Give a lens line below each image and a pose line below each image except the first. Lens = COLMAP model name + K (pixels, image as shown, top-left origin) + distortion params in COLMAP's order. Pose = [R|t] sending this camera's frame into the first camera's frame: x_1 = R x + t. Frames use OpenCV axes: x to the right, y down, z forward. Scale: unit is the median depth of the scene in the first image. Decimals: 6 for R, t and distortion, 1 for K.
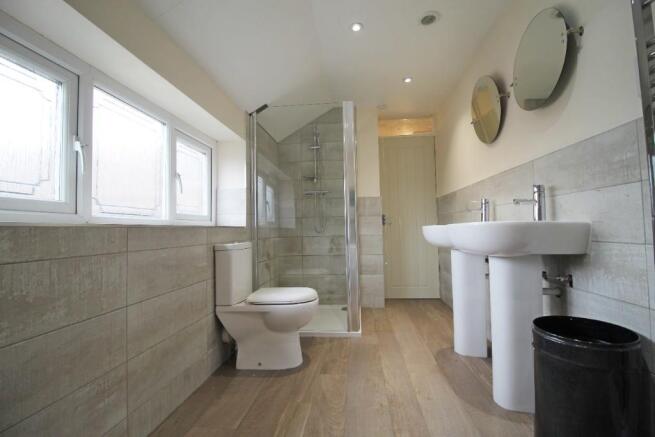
lens RADIAL K [[309.6, 0, 328.1], [0, 309.6, 218.9], [0, 0, 1]] dist [-0.008528, -0.001668]
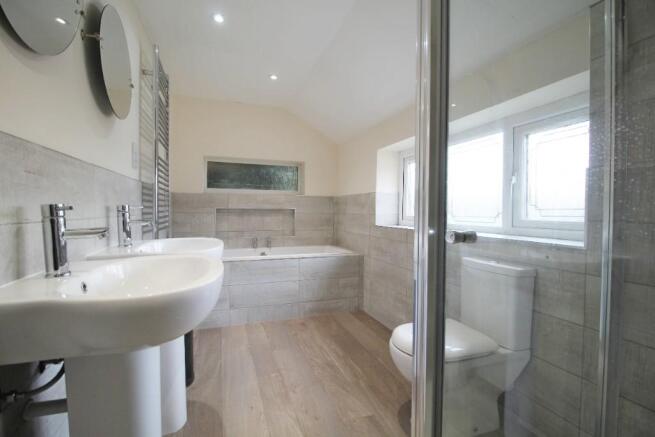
lens RADIAL K [[309.6, 0, 328.1], [0, 309.6, 217.9], [0, 0, 1]] dist [-0.008528, -0.001668]
pose [[-0.909858, 0.030507, -0.413797, 0.509874], [0.035707, 0.999351, -0.004837, -0.047415], [0.413381, -0.019176, -0.910356, 2.092690]]
